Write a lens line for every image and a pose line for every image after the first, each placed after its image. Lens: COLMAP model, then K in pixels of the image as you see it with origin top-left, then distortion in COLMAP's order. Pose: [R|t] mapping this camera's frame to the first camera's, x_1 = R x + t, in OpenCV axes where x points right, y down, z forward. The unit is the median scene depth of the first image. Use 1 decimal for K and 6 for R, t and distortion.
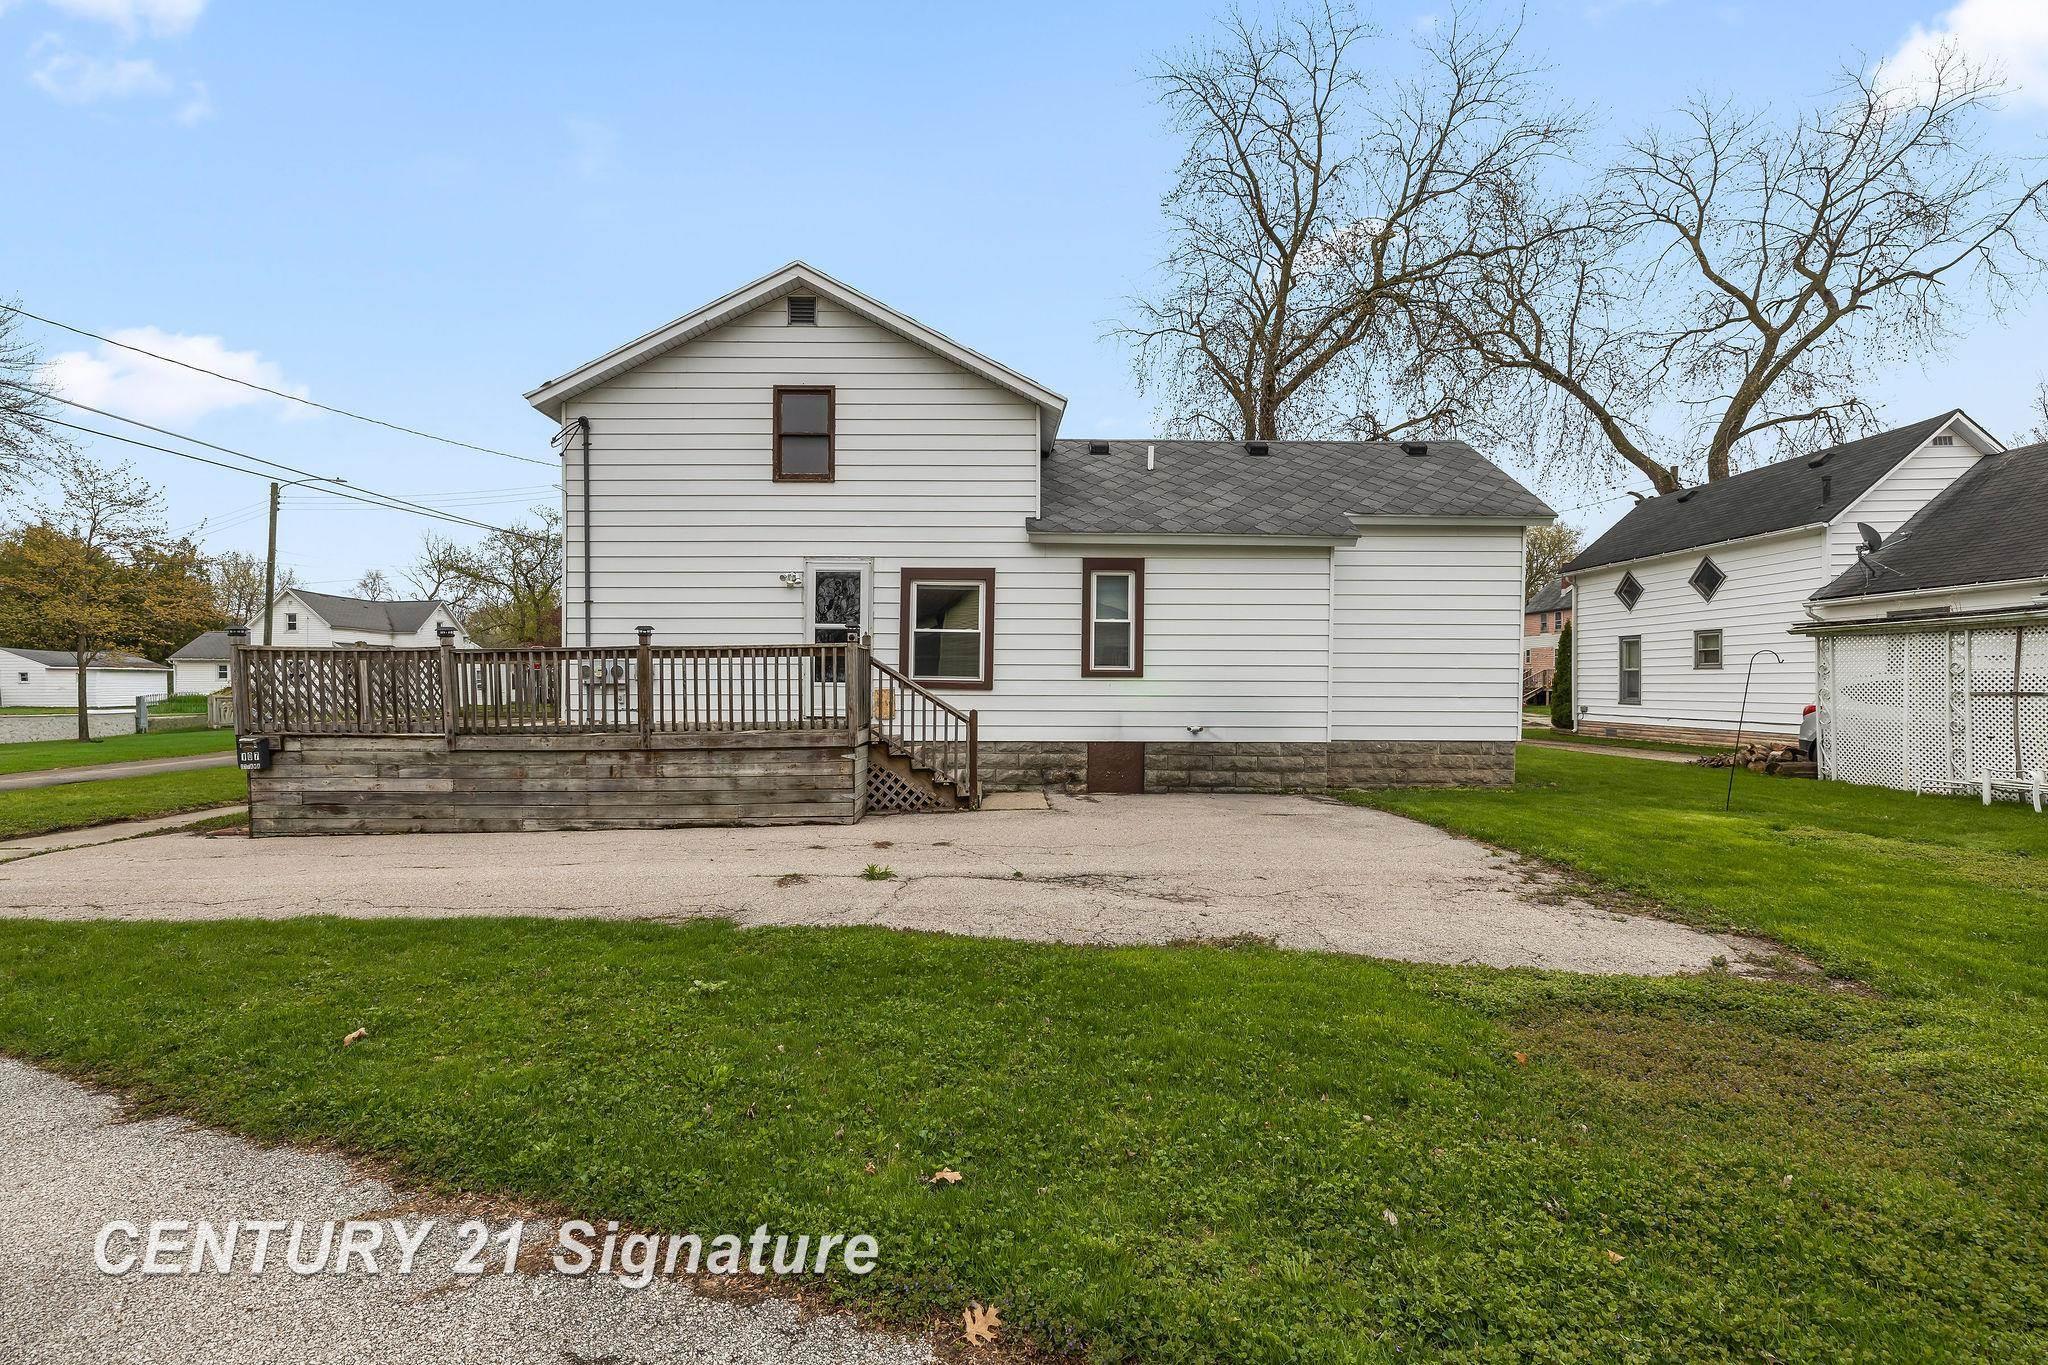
lens RADIAL K [[884.9, 0, 994.1], [0, 884.9, 705.7], [0, 0, 1]] dist [-0.000125, 0.001096]
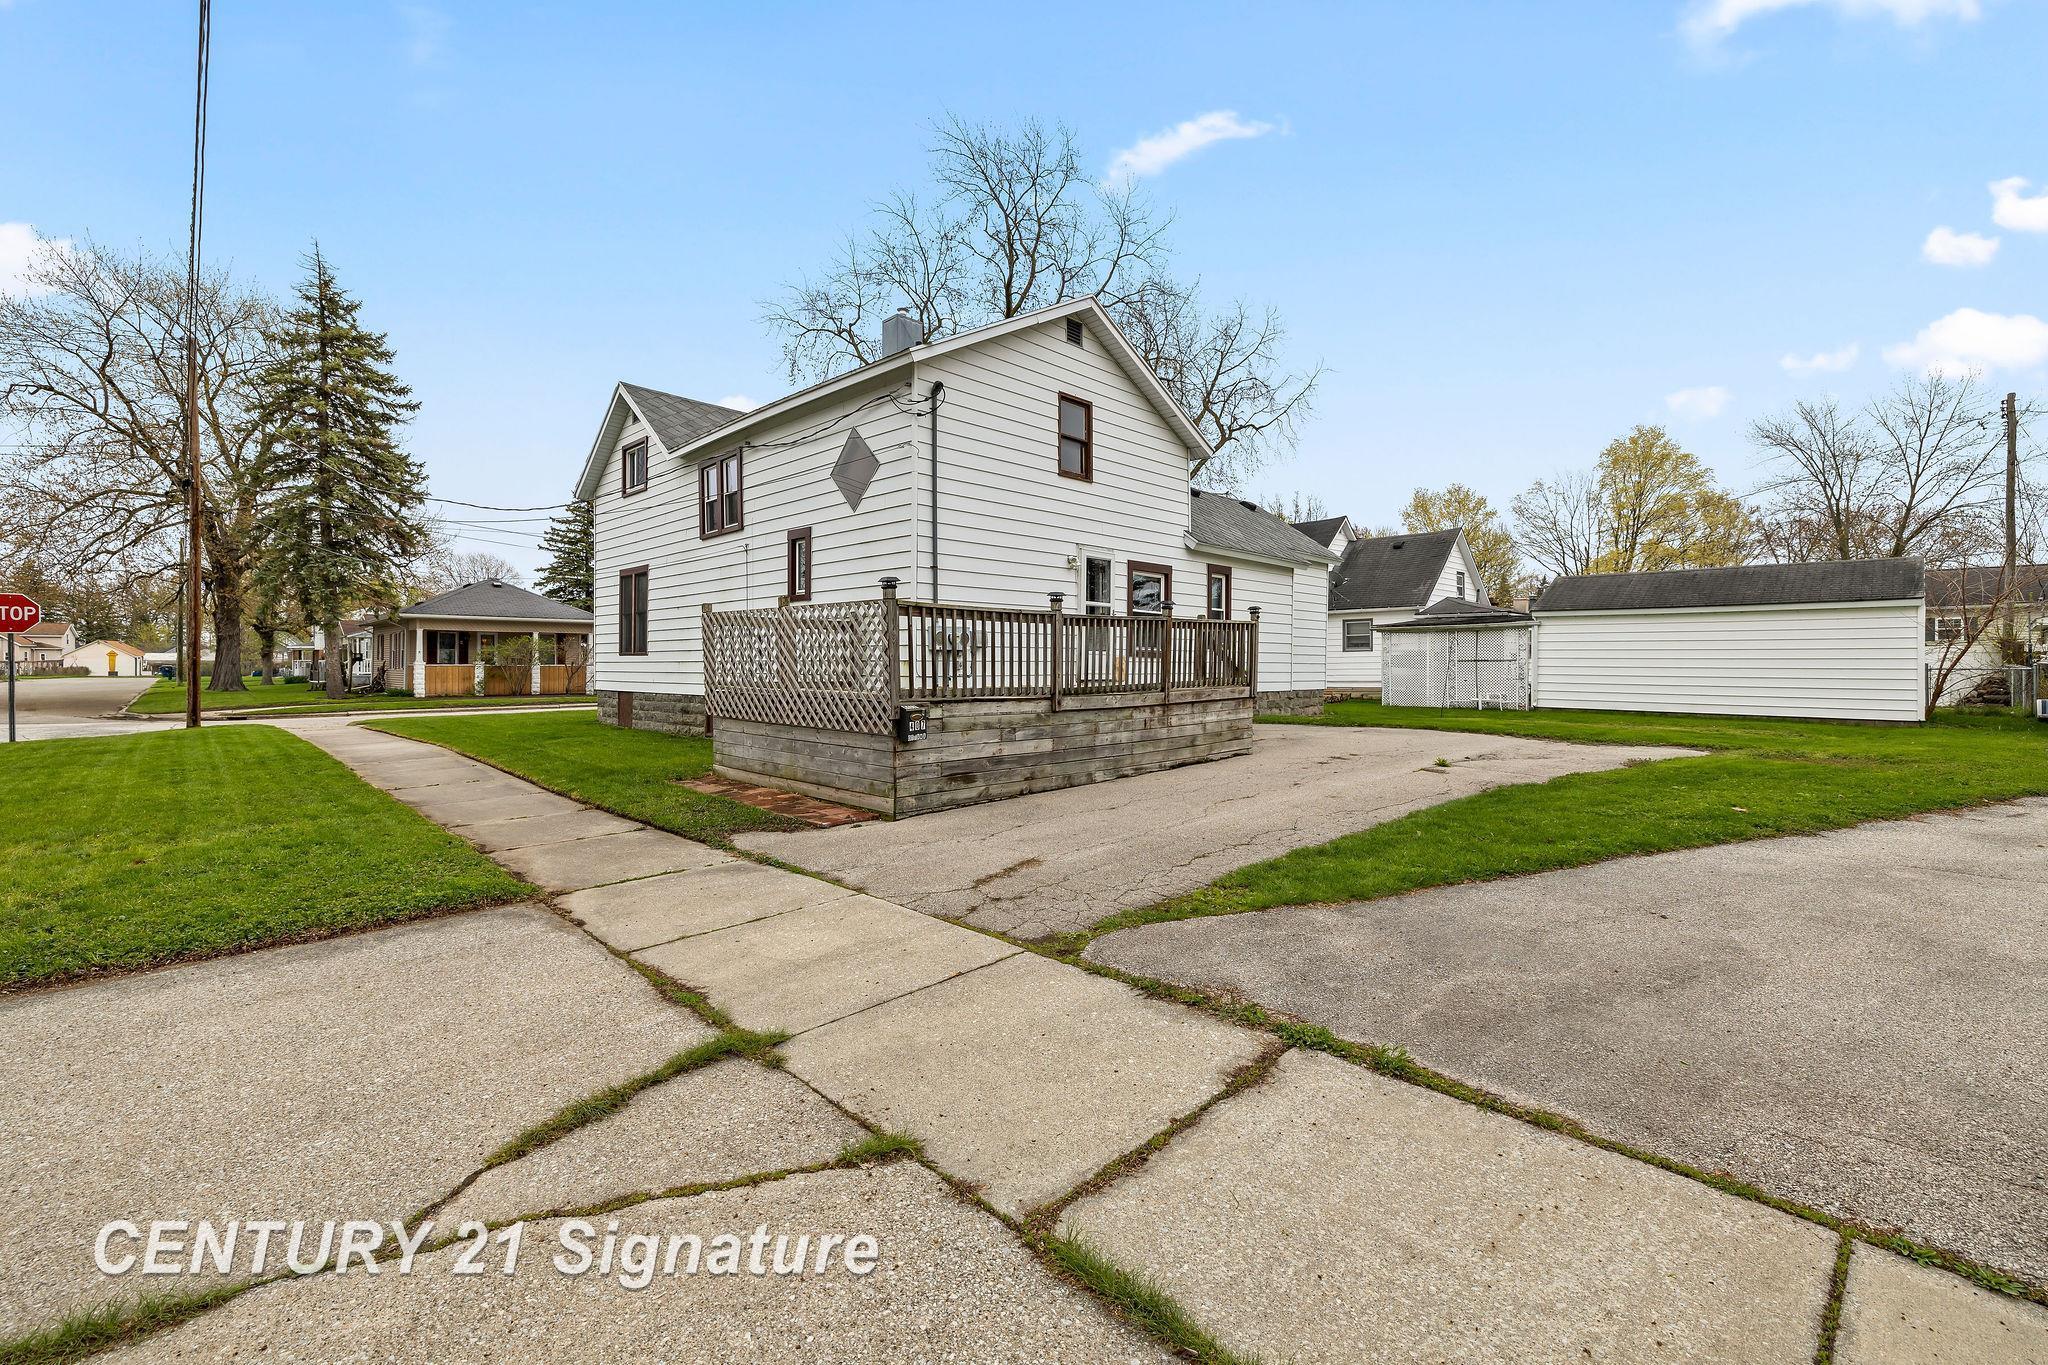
lens RADIAL K [[884.9, 0, 1026.5], [0, 884.9, 678.6], [0, 0, 1]] dist [-0.000125, 0.001096]
pose [[0.693728, -0.012543, 0.720128, -1.104291], [0.019233, 0.999814, -0.001114, 0.010359], [-0.719980, 0.014623, 0.693840, 0.240875]]
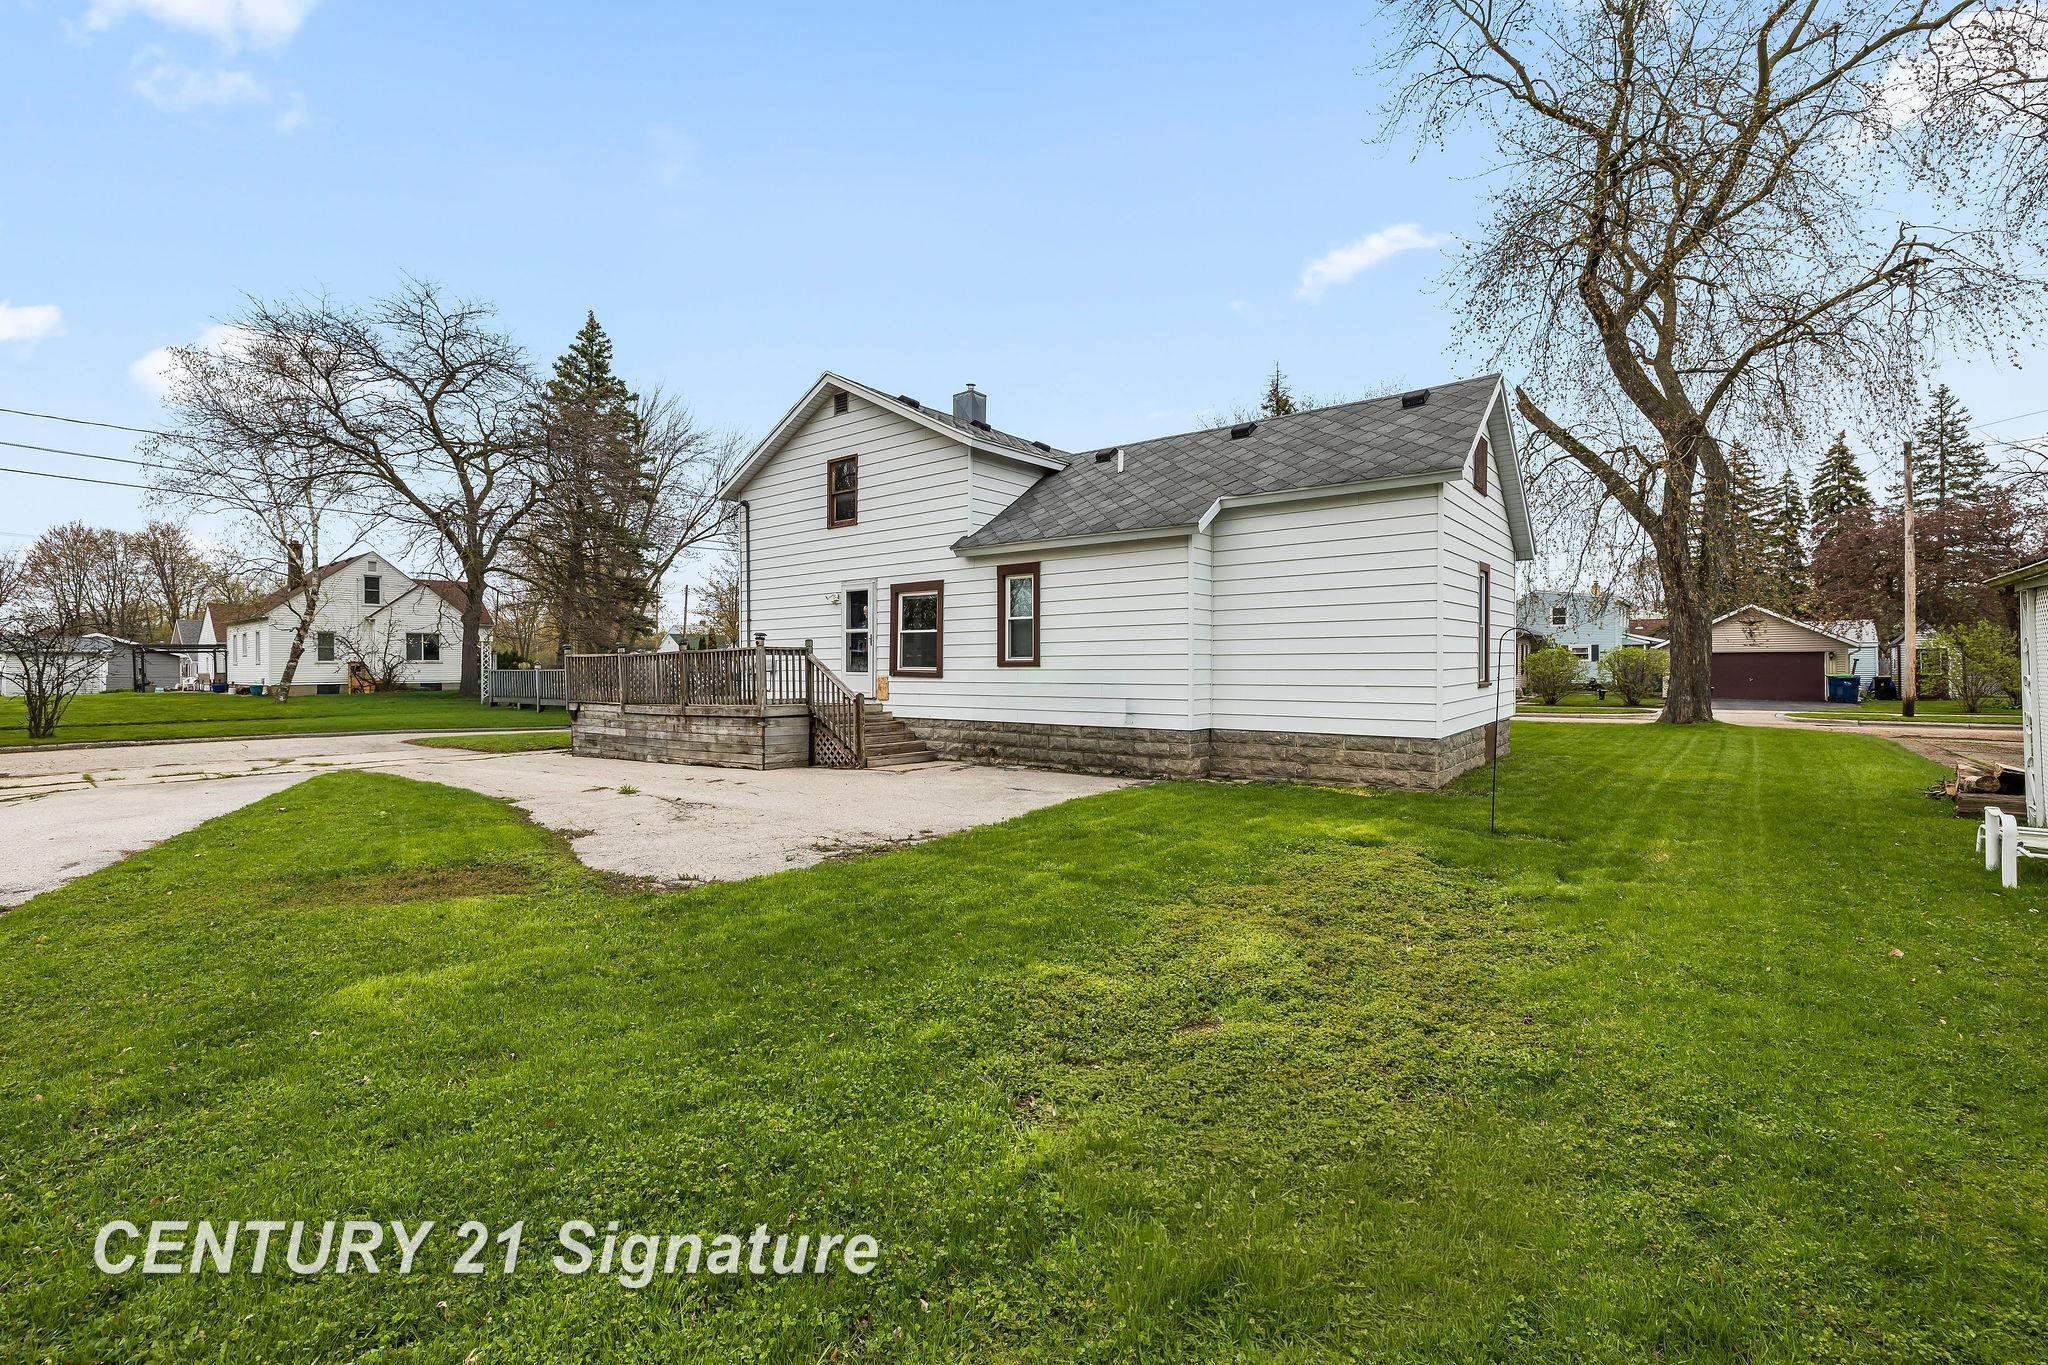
lens RADIAL K [[884.9, 0, 1015.0], [0, 884.9, 673.1], [0, 0, 1]] dist [-0.000125, 0.001096]
pose [[0.779539, -0.001835, -0.626351, 0.860877], [-0.008969, 0.999860, -0.014092, -0.007632], [0.626289, 0.016603, 0.779414, 0.096842]]
